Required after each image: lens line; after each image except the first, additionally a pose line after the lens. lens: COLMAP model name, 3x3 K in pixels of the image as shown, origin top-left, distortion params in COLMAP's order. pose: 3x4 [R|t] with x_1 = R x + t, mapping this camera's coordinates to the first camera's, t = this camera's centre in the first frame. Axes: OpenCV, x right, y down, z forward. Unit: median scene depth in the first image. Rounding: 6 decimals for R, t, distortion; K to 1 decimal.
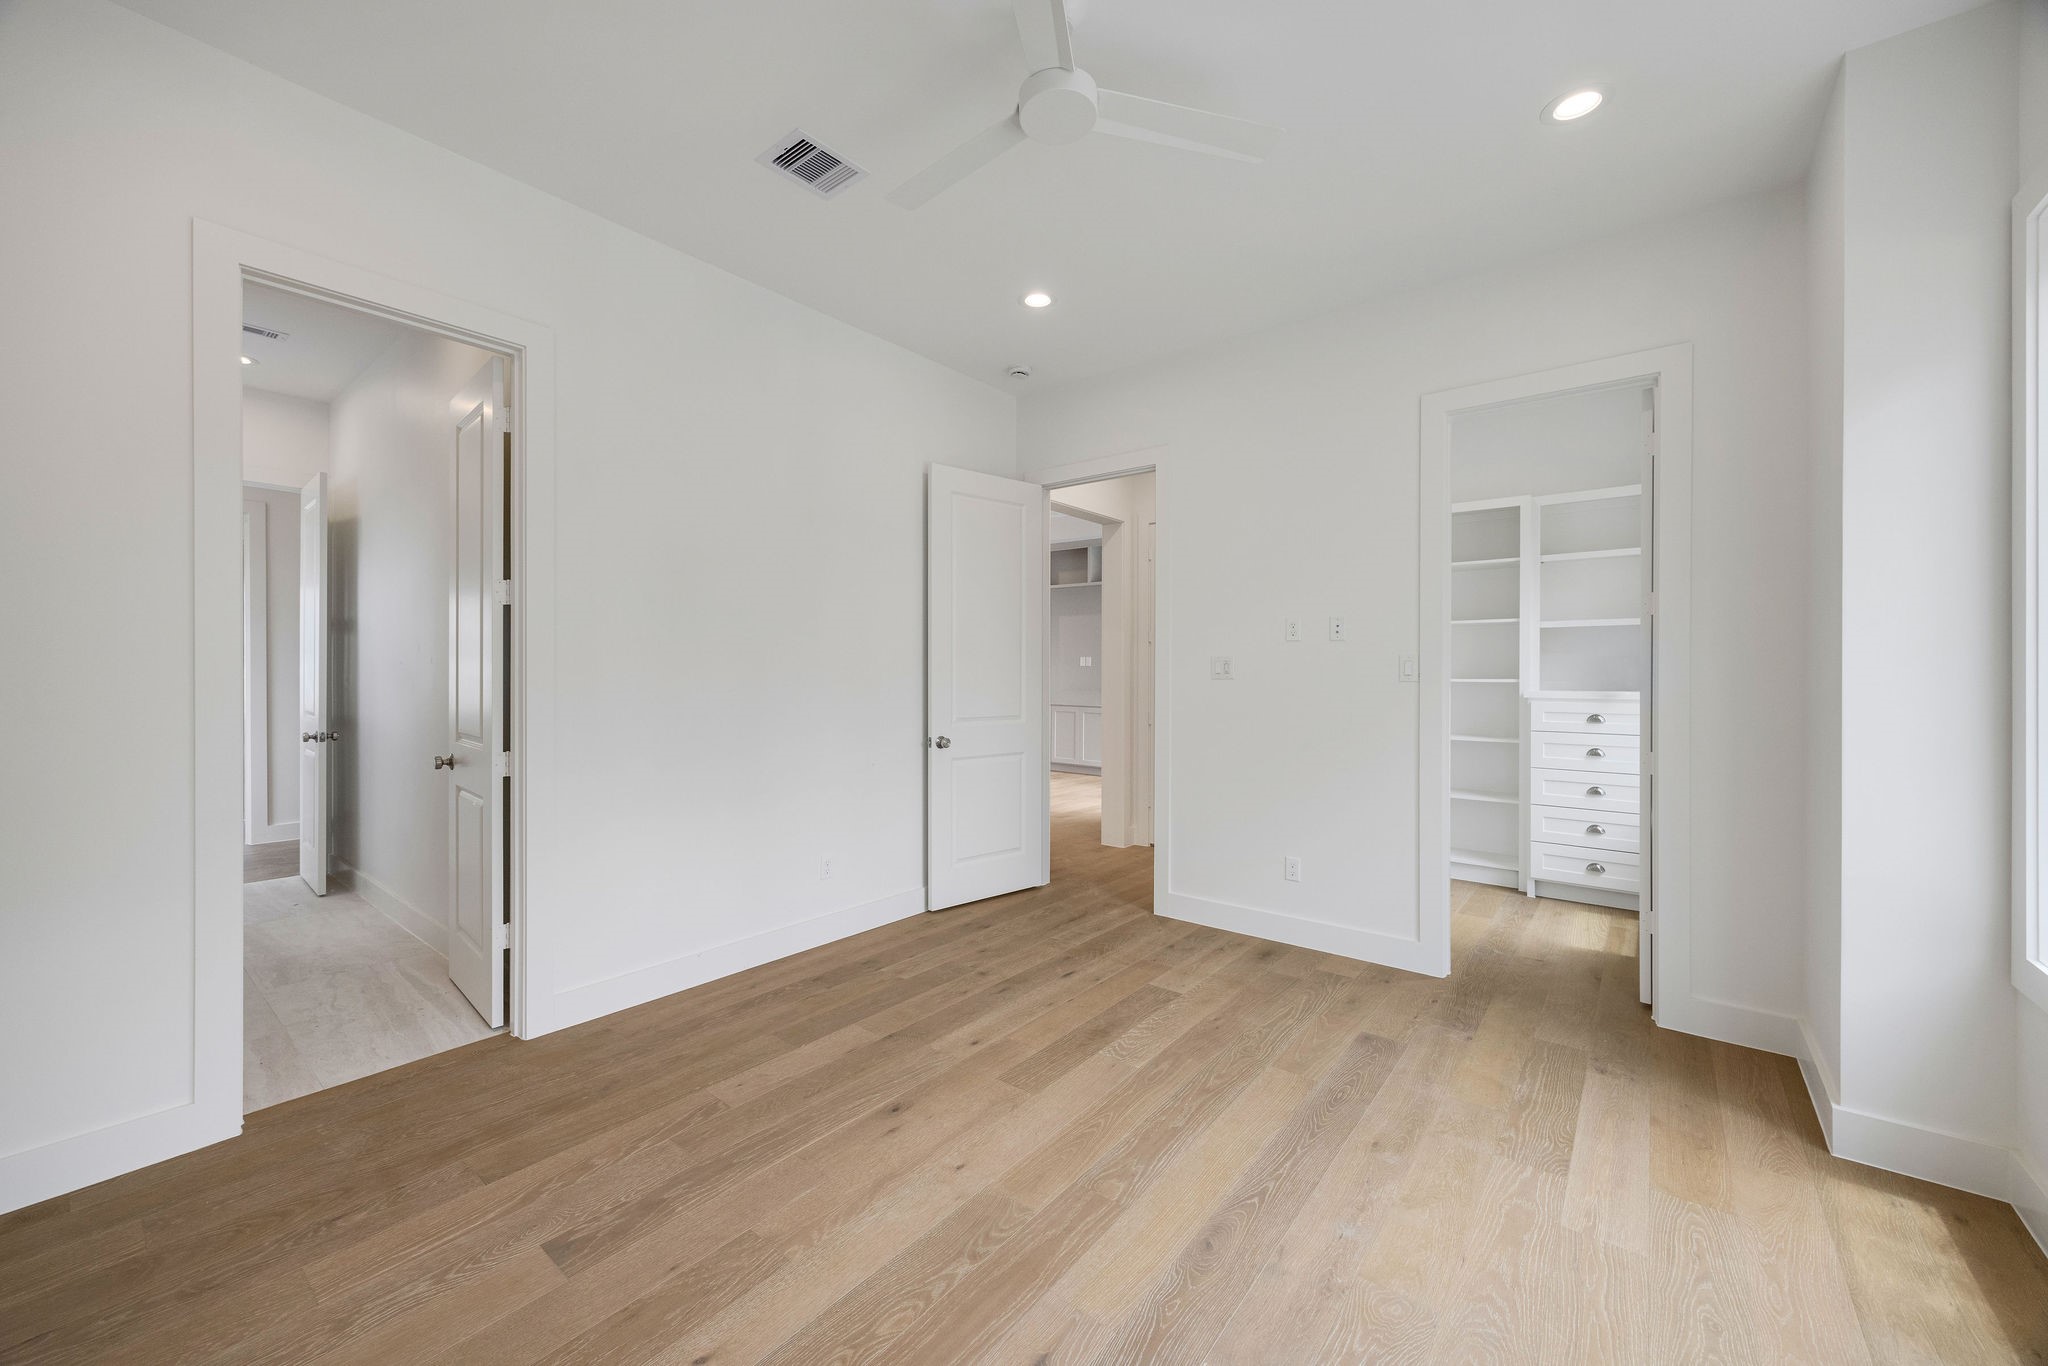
lens RADIAL K [[821.4, 0, 1018.6], [0, 821.4, 670.8], [0, 0, 1]] dist [-0.000556, 0.000058]
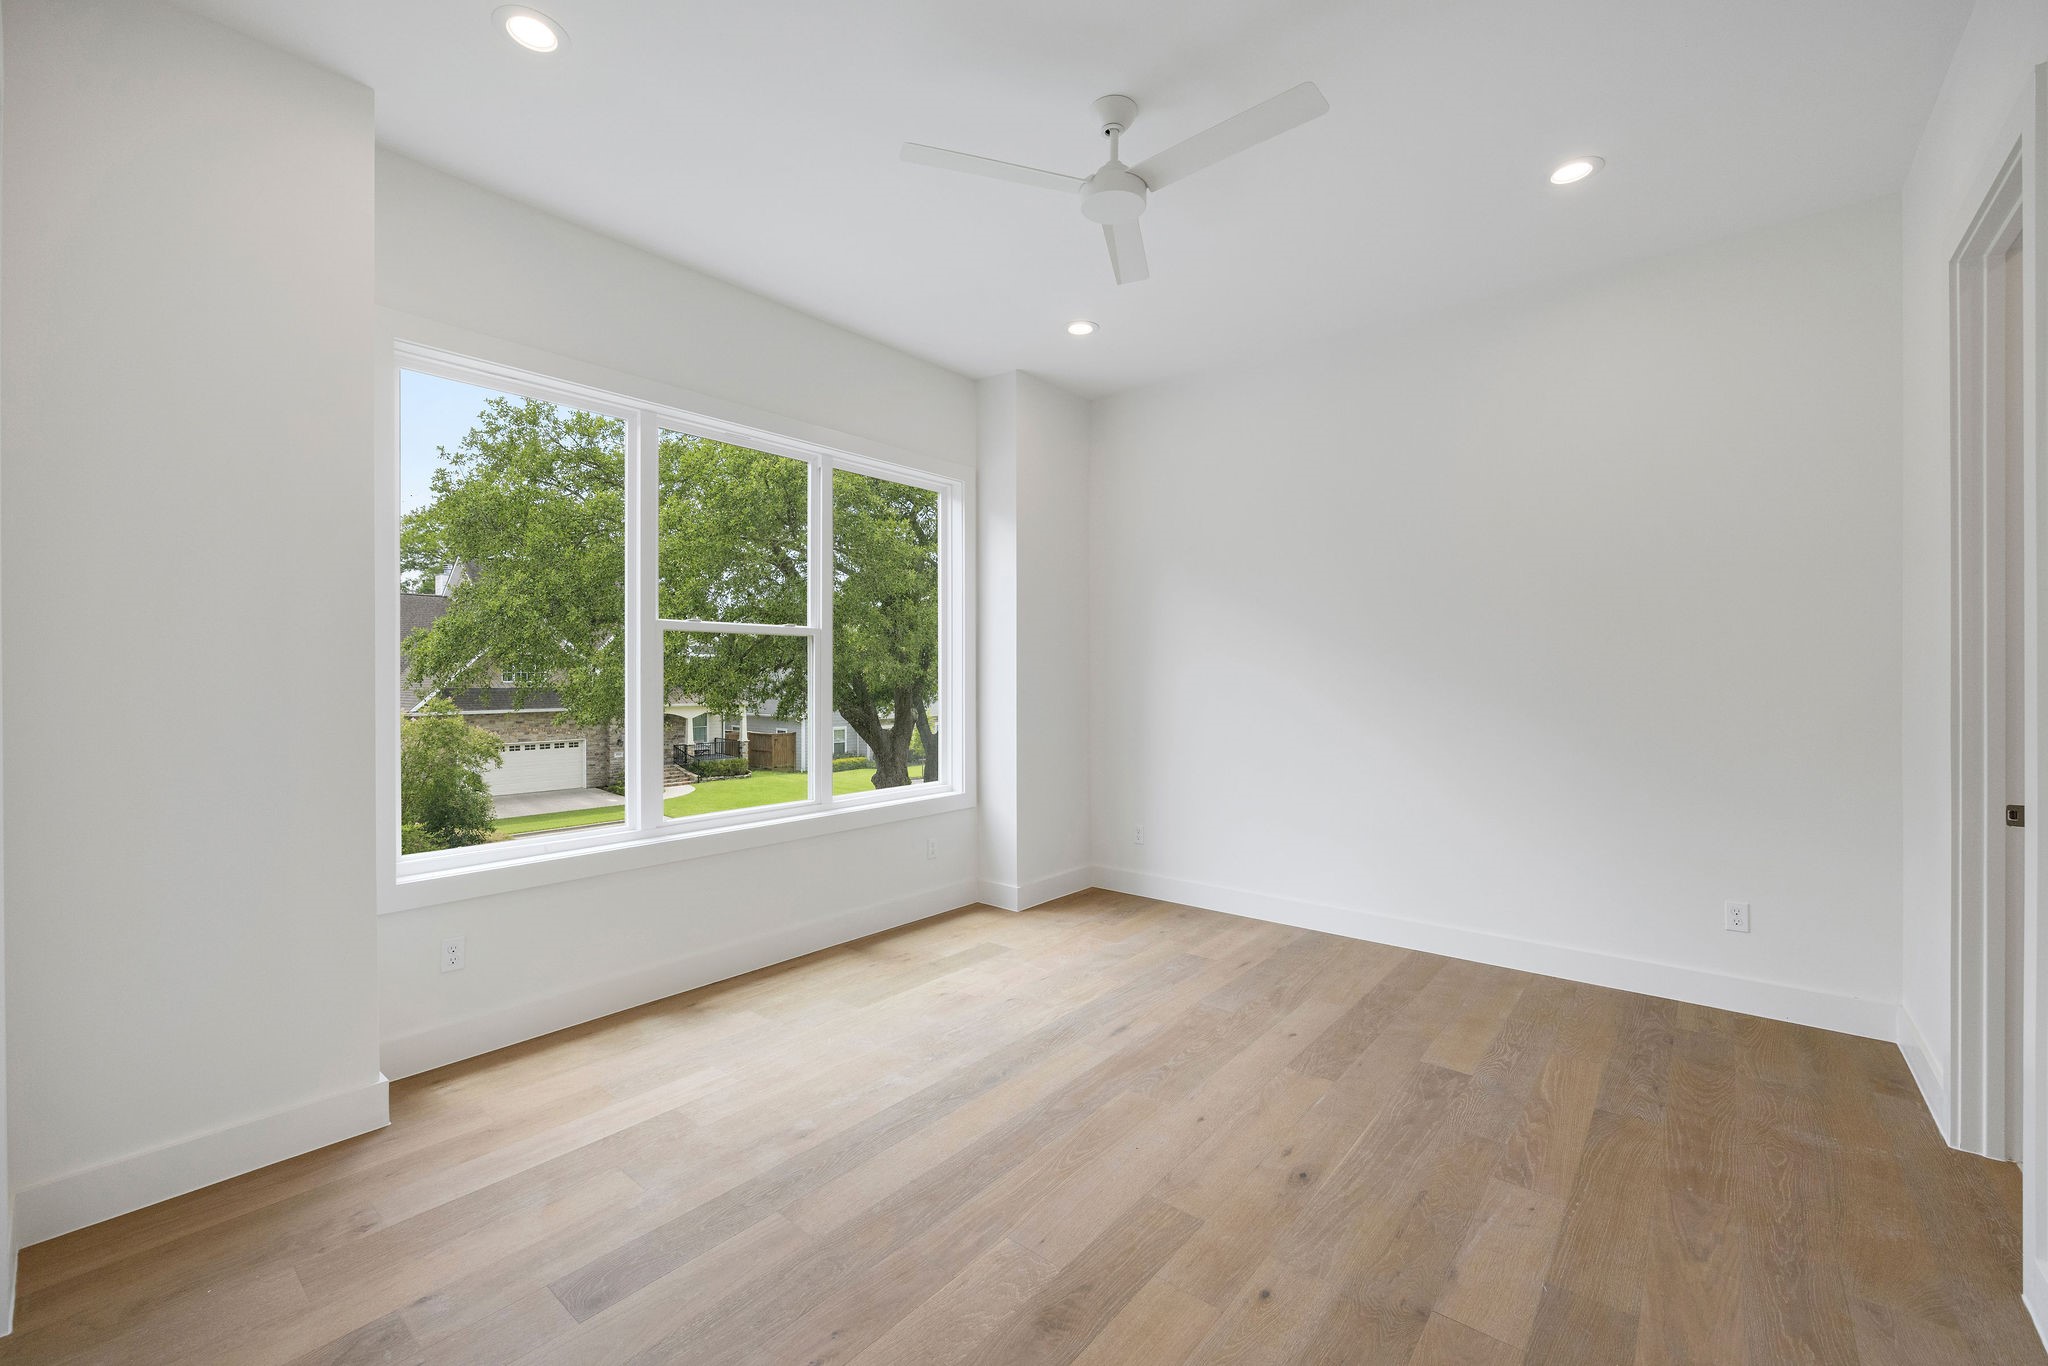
lens RADIAL K [[821.4, 0, 1018.6], [0, 821.4, 670.8], [0, 0, 1]] dist [-0.000556, 0.000058]
pose [[-0.999688, -0.001903, 0.024899, 0.129149], [-0.002013, 0.999988, -0.004373, 0.001436], [-0.024891, -0.004422, -0.999680, 1.841453]]
